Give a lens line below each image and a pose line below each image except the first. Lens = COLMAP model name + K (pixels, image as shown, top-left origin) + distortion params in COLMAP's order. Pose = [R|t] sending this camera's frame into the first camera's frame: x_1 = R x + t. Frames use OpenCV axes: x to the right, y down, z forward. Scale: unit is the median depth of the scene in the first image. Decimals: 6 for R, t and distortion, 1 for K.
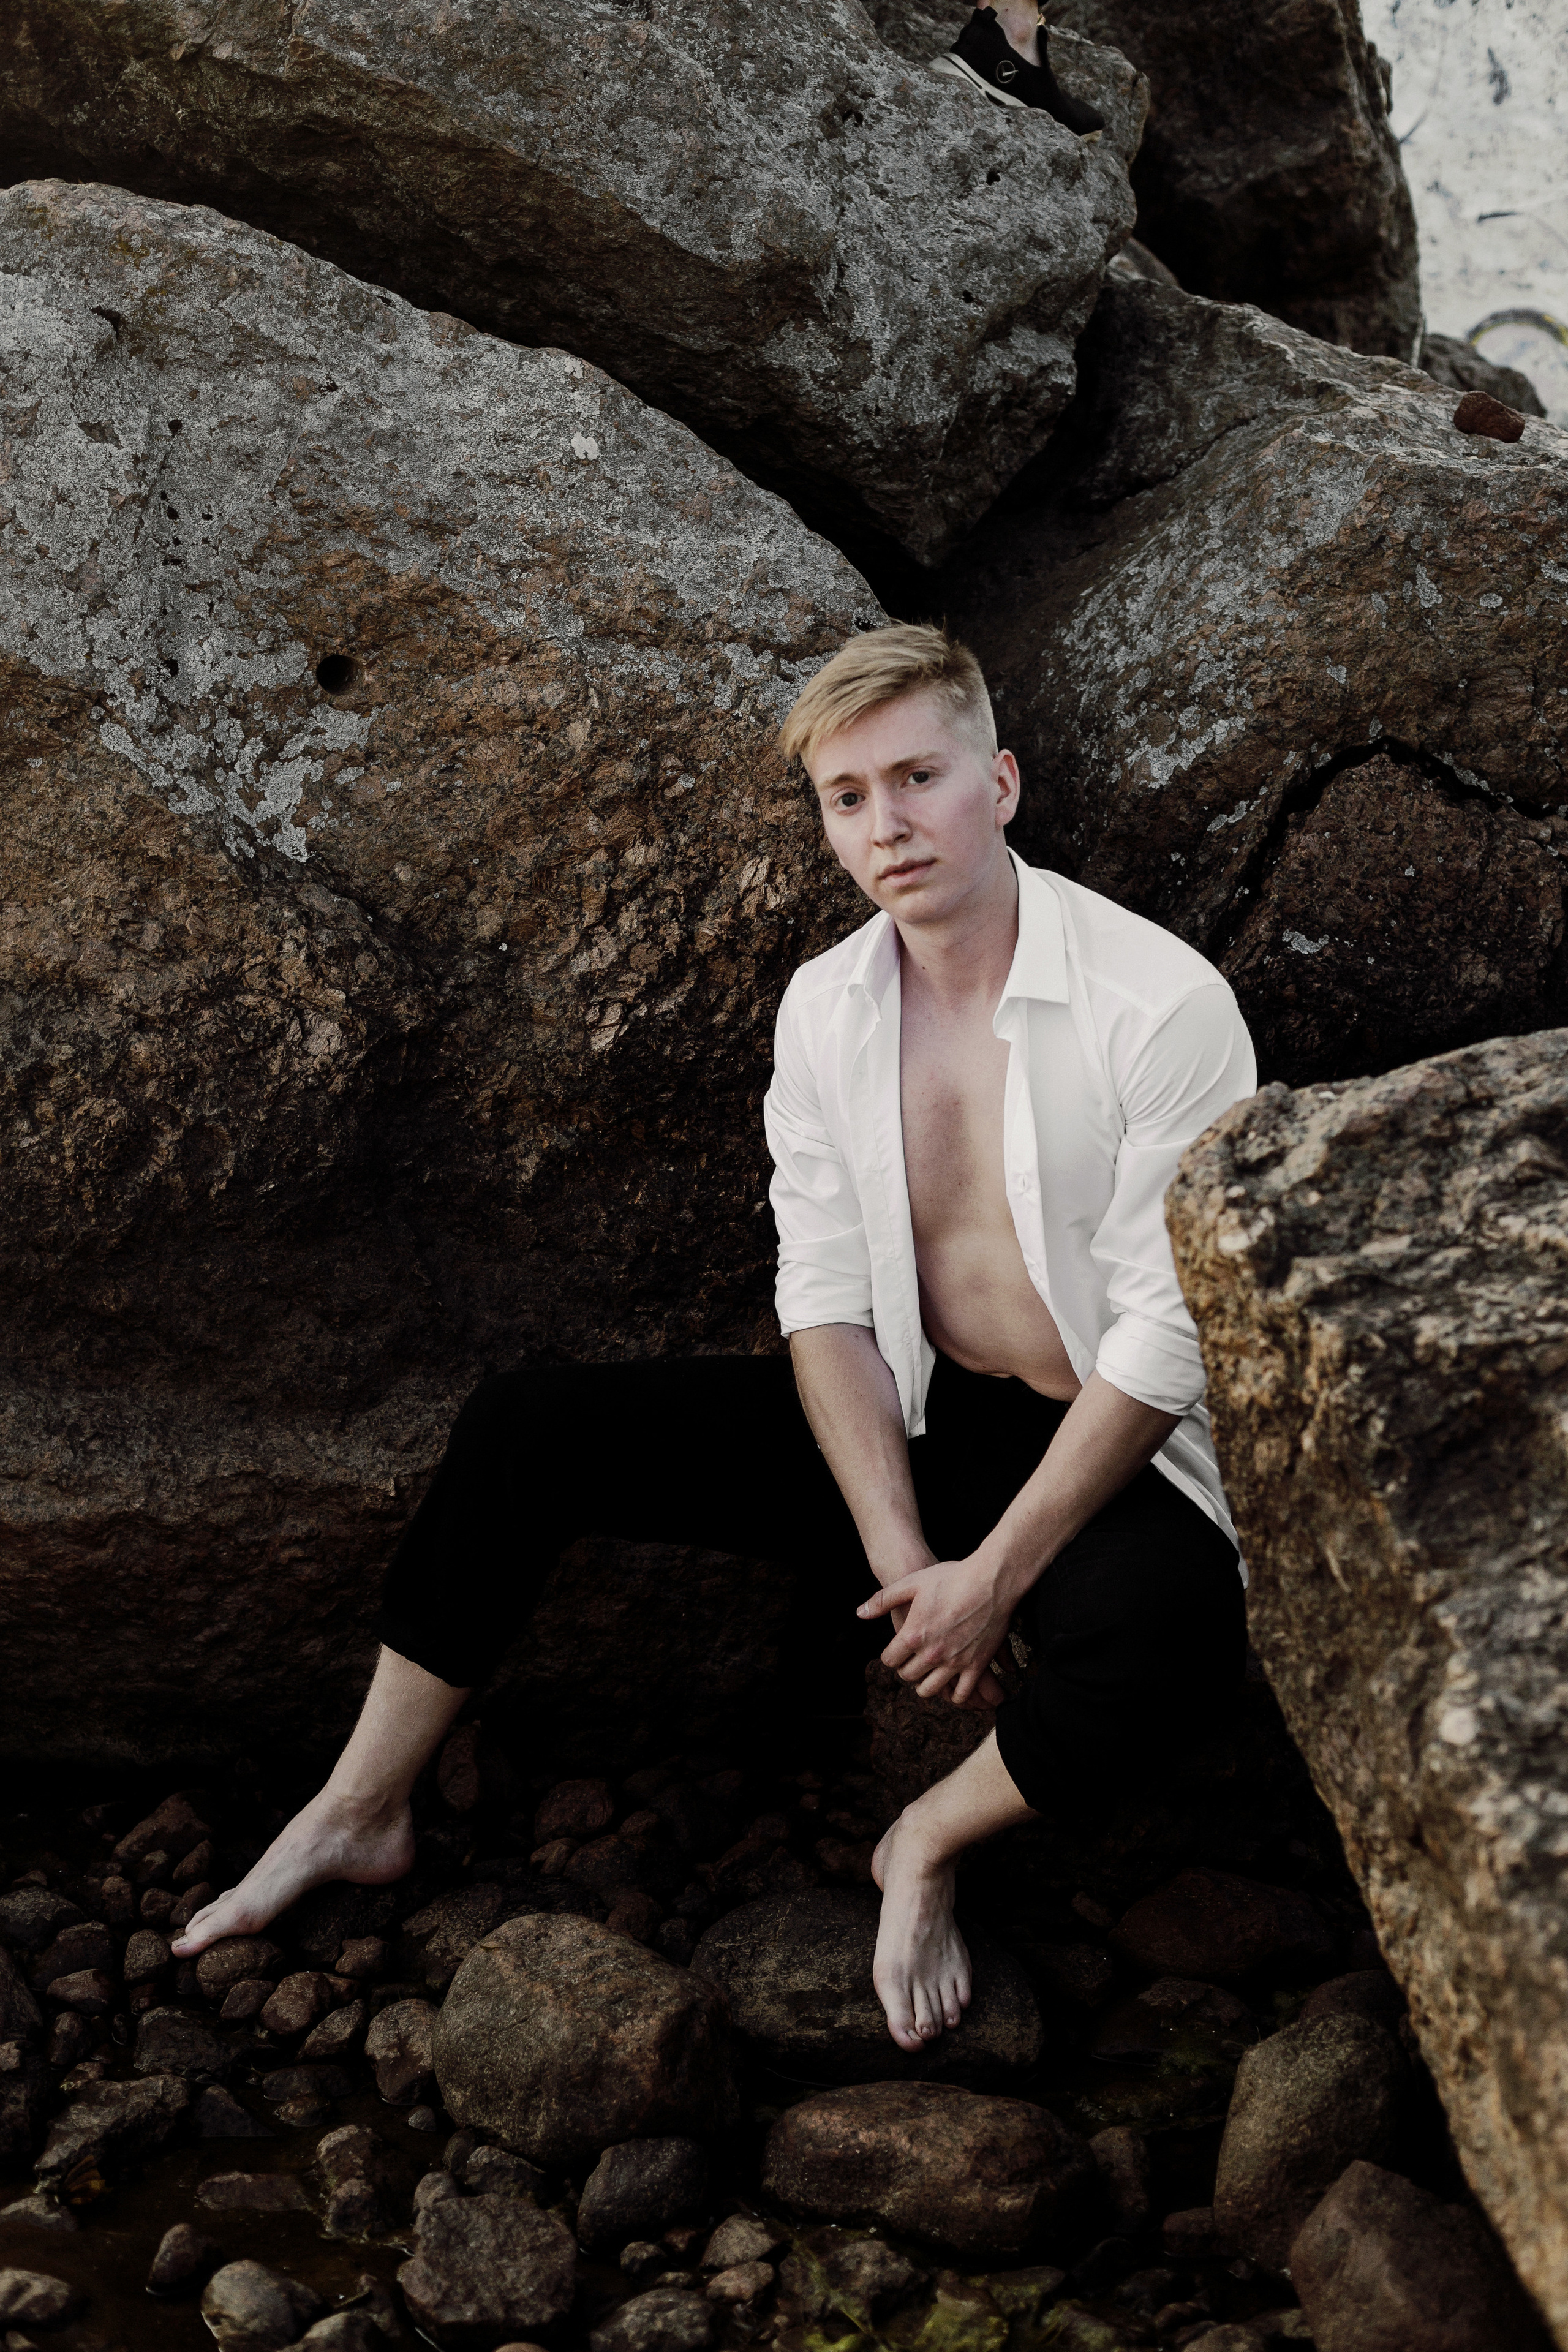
lens RADIAL K [[3449.4, 0, 780.6], [0, 3449.4, 1185.8], [0, 0, 1]] dist [-0.123814, 0.000000]
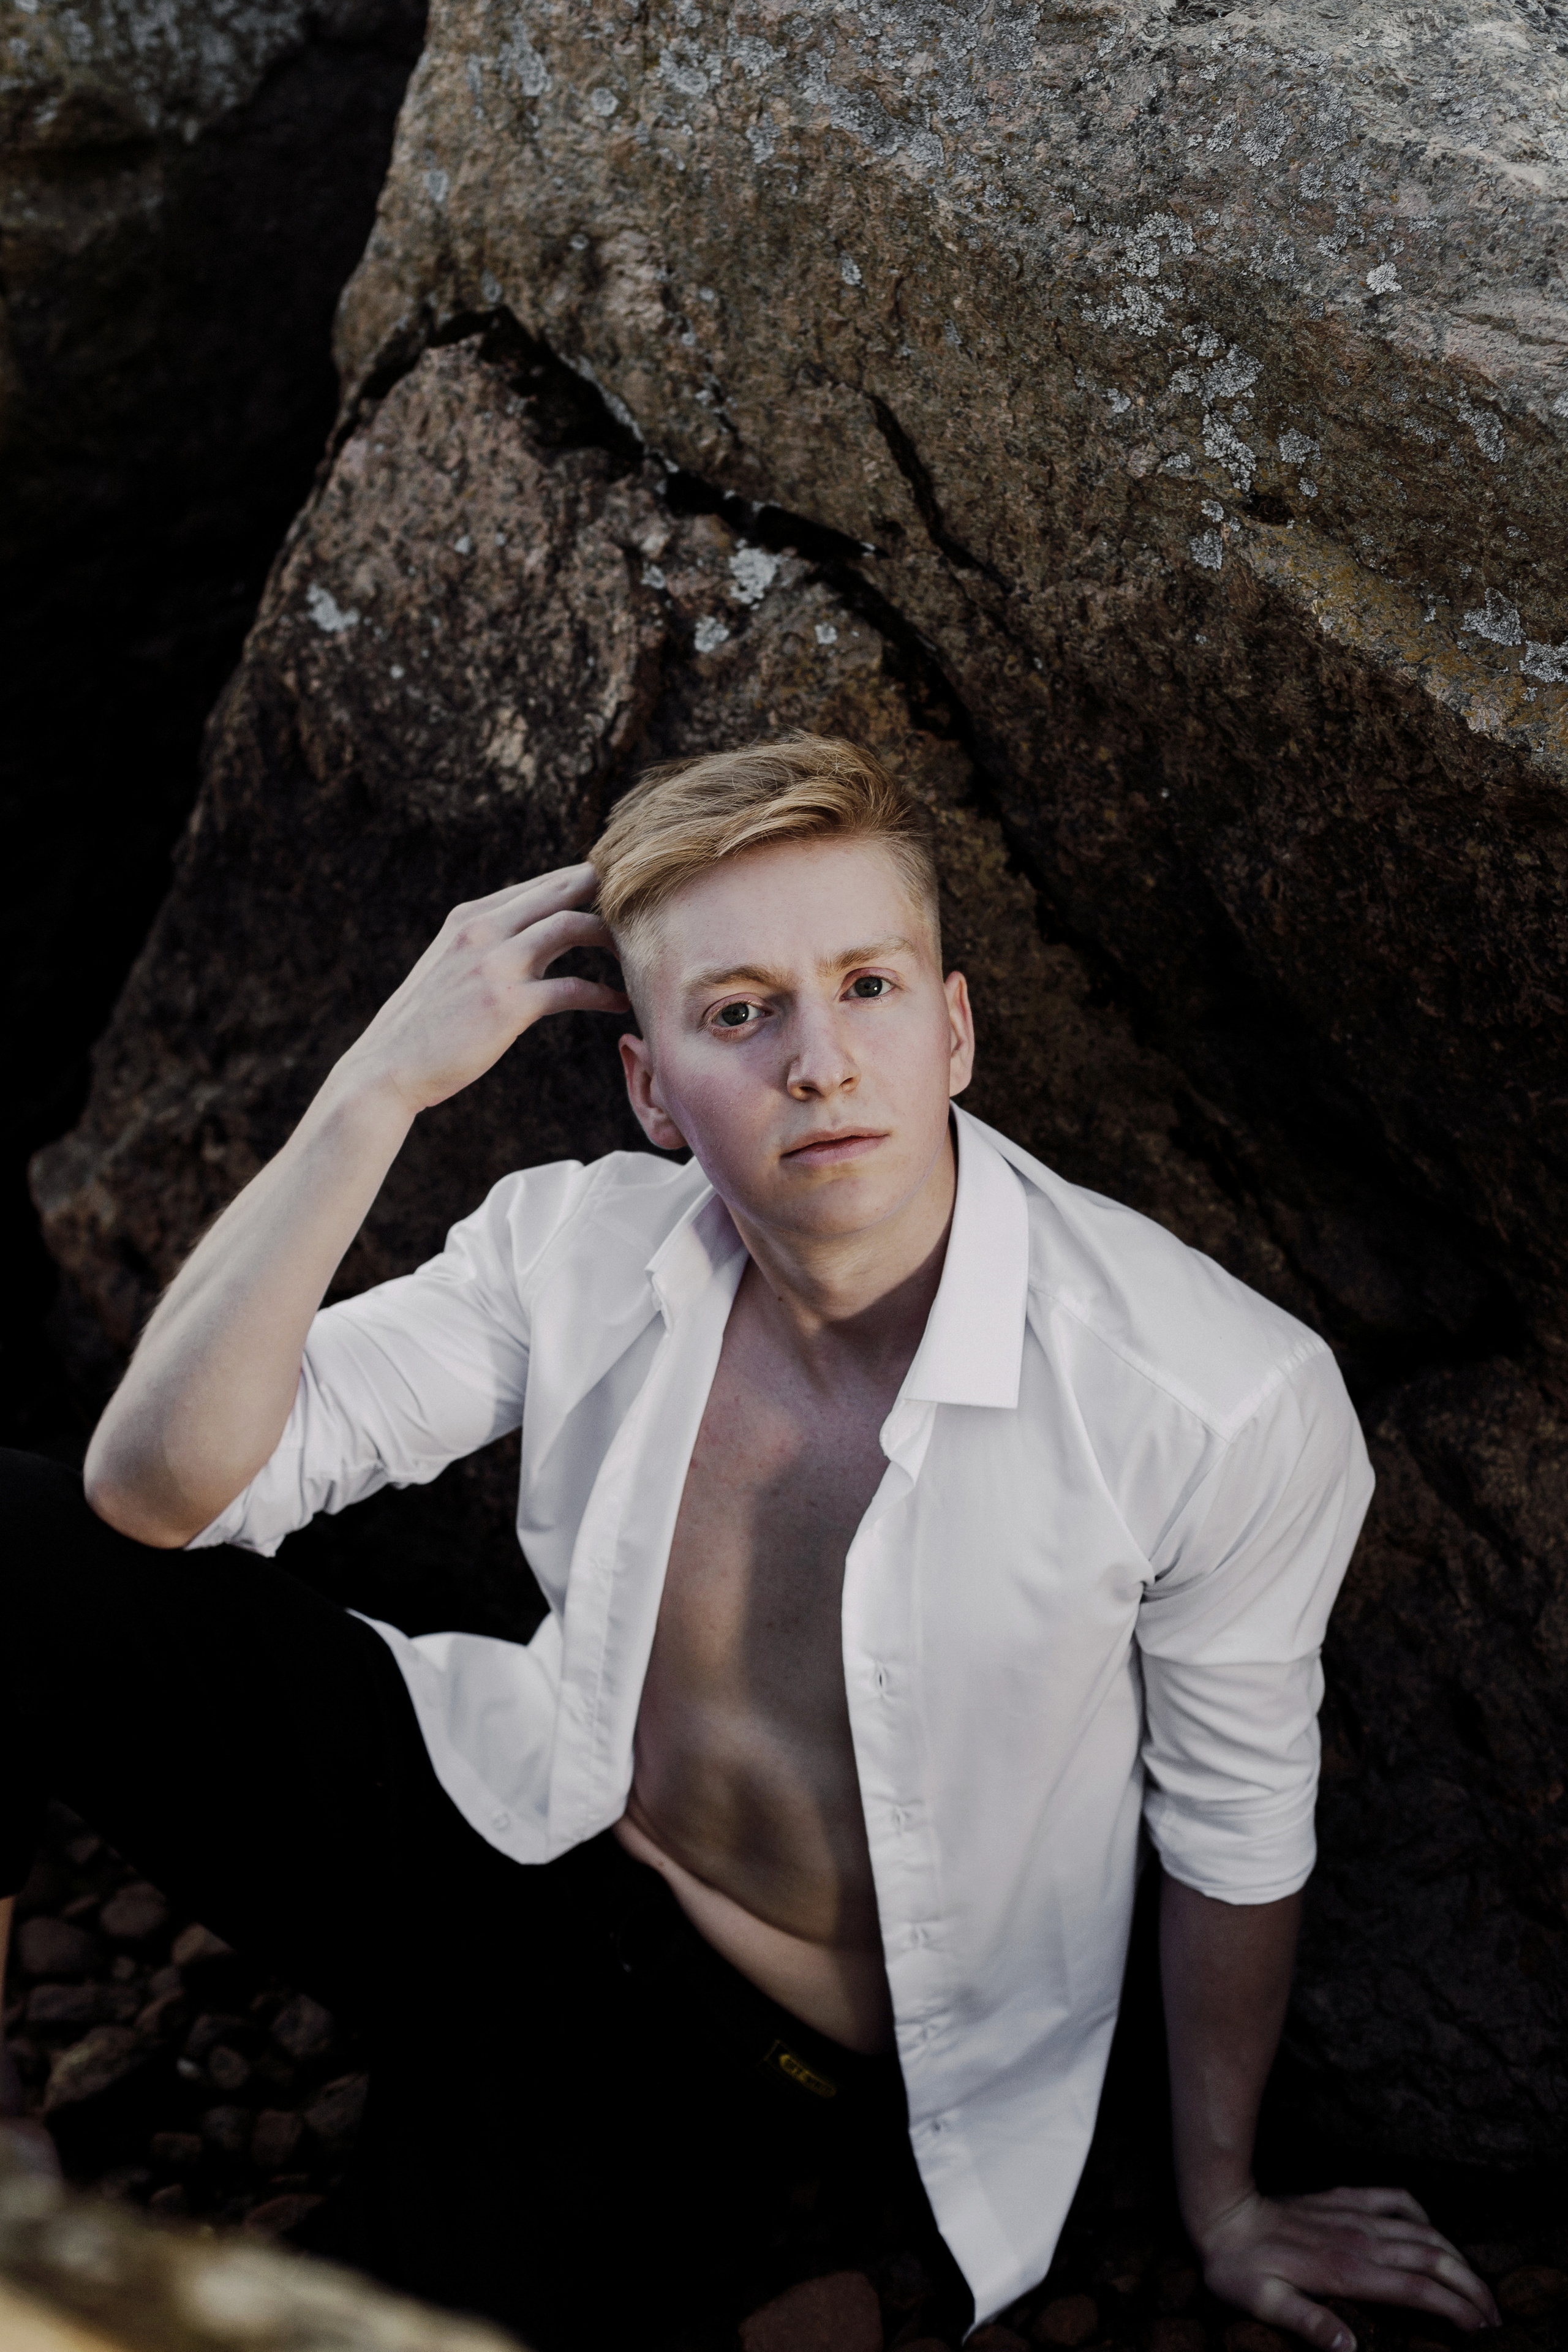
lens RADIAL K [[3737.7, 0, 701.4], [0, 3737.7, 1088.1], [0, 0, 1]] dist [-0.131569, 0.000000]
pose [[0.535144, 0.380448, -0.754241, 0.751238], [-0.185327, 0.923968, 0.334569, -0.236273], [0.824181, -0.039261, 0.564964, 0.705383]]
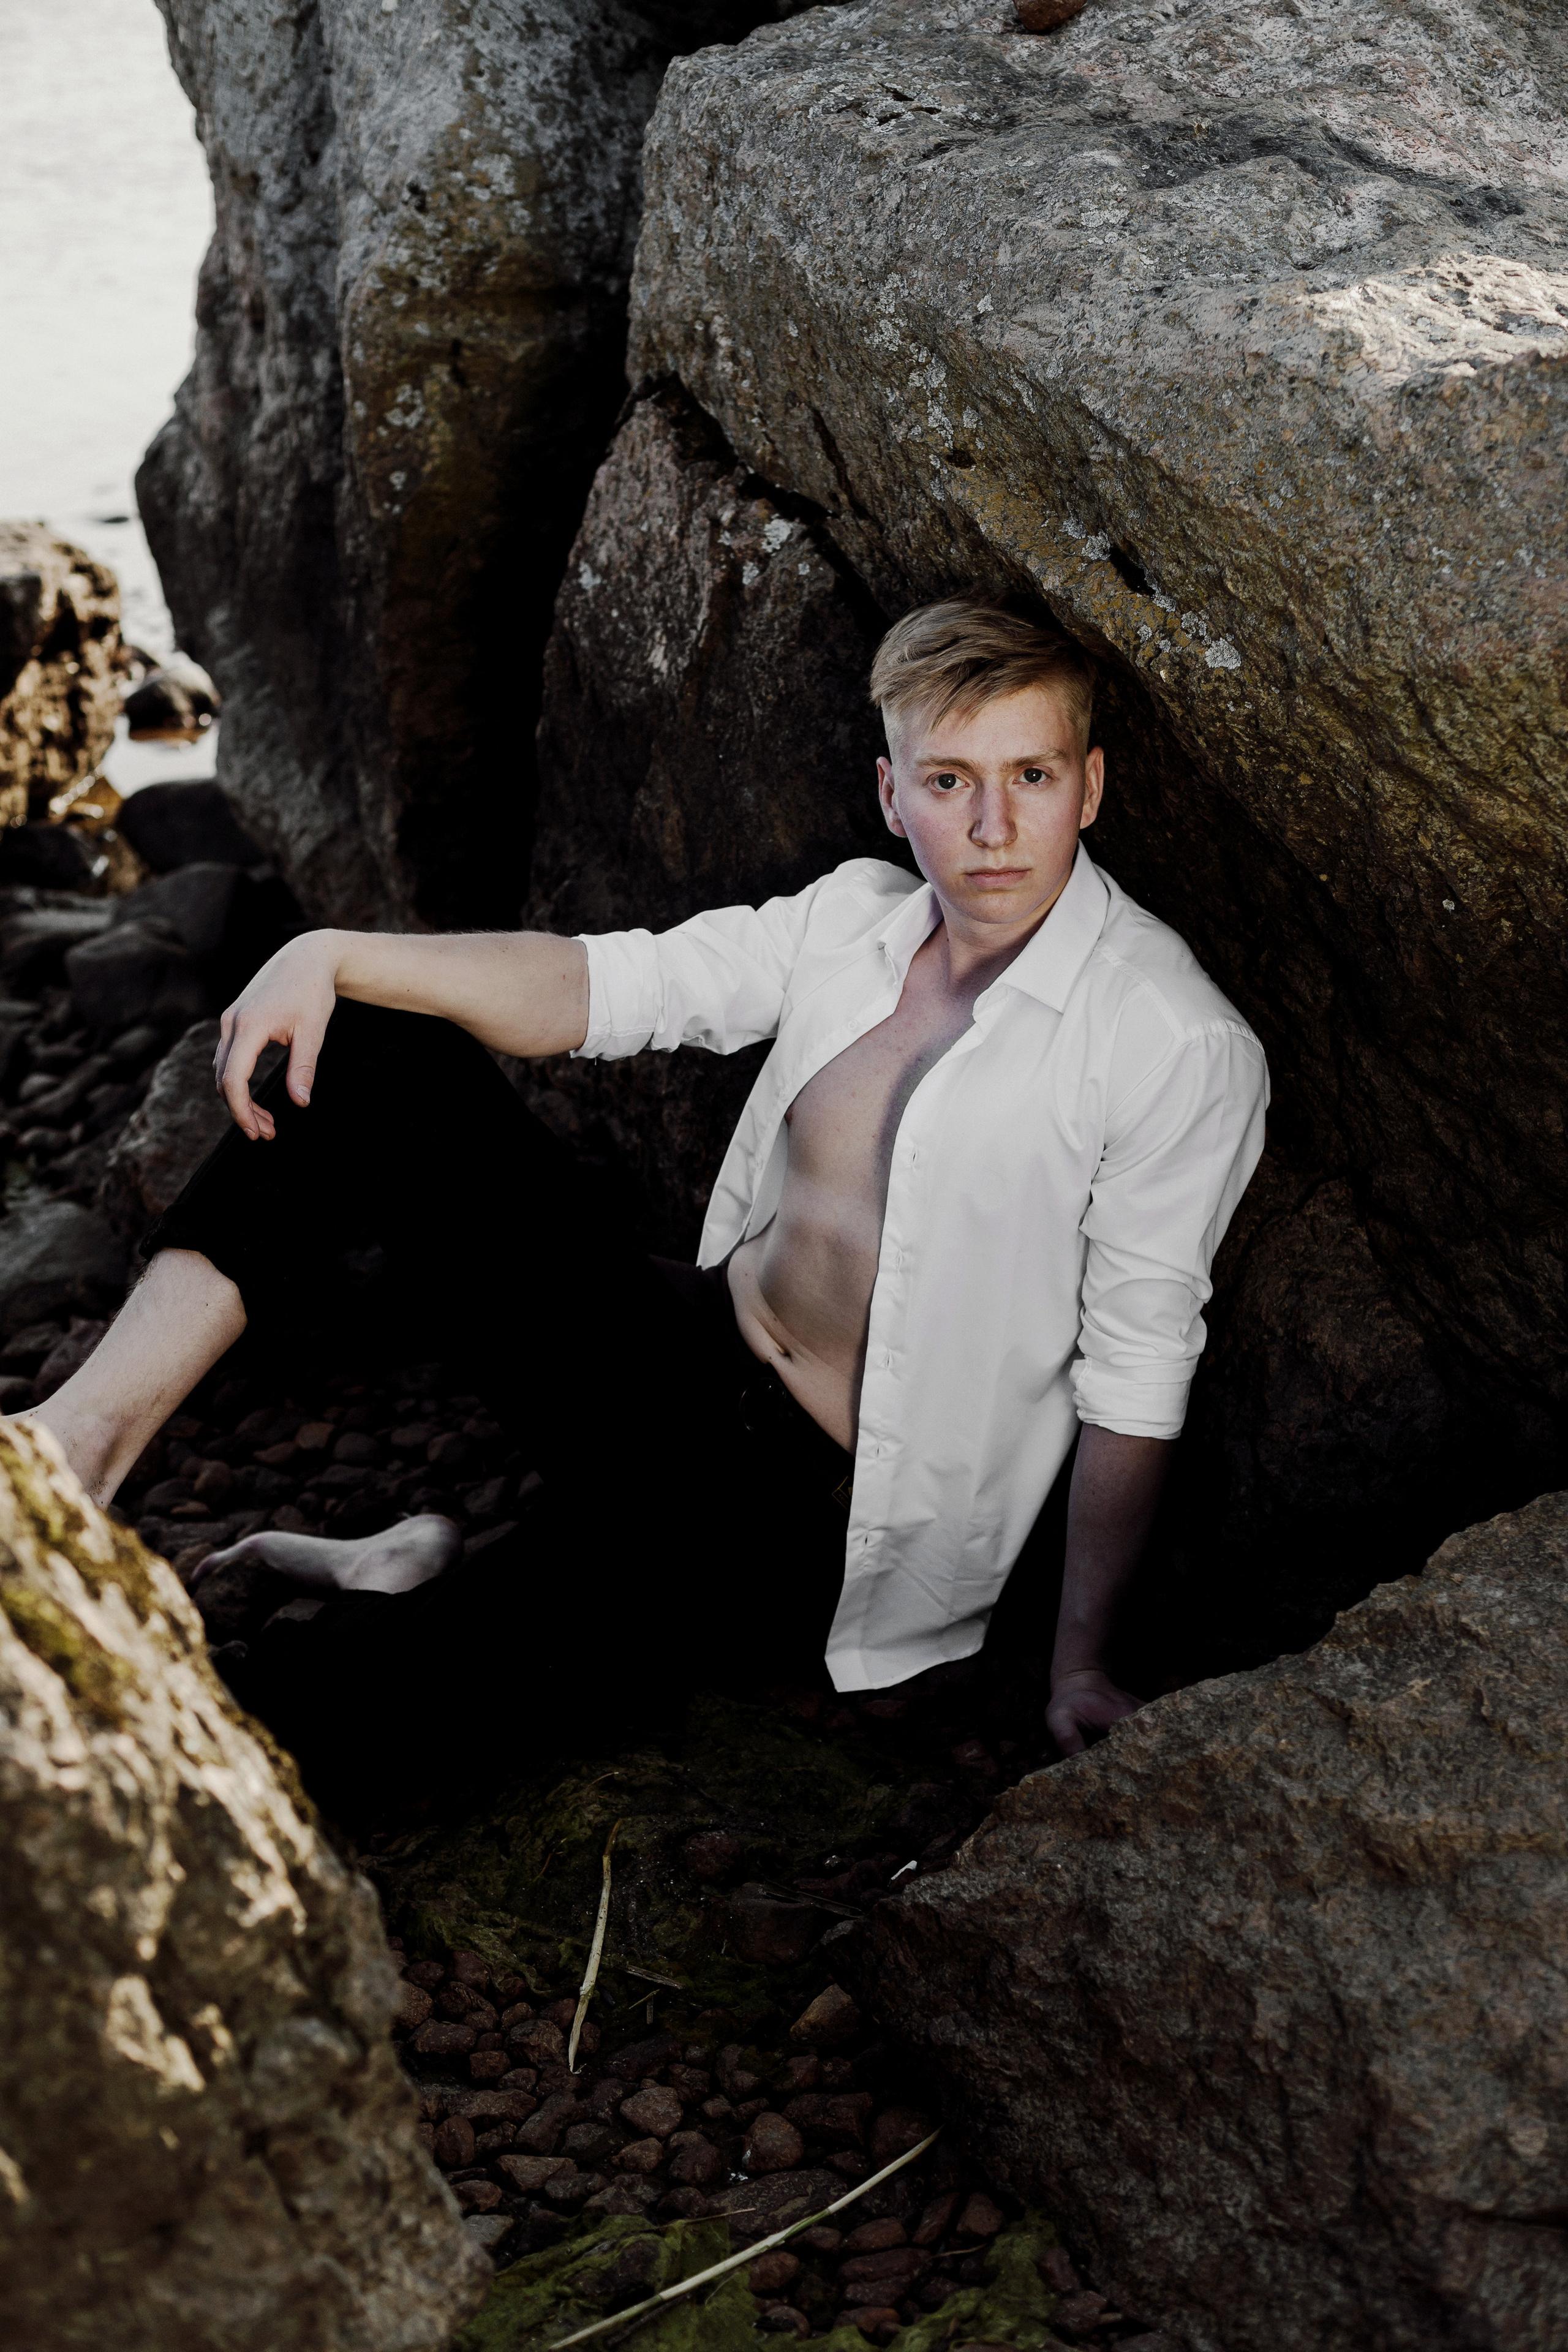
lens RADIAL K [[3449.4, 0, 739.6], [0, 3449.4, 1196.5], [0, 0, 1]] dist [-0.123814, 0.000000]
pose [[0.247115, 0.379525, -0.891569, 1.108287], [-0.157350, 0.923610, 0.349551, -0.259682], [0.956125, 0.053910, 0.287956, 0.811873]]
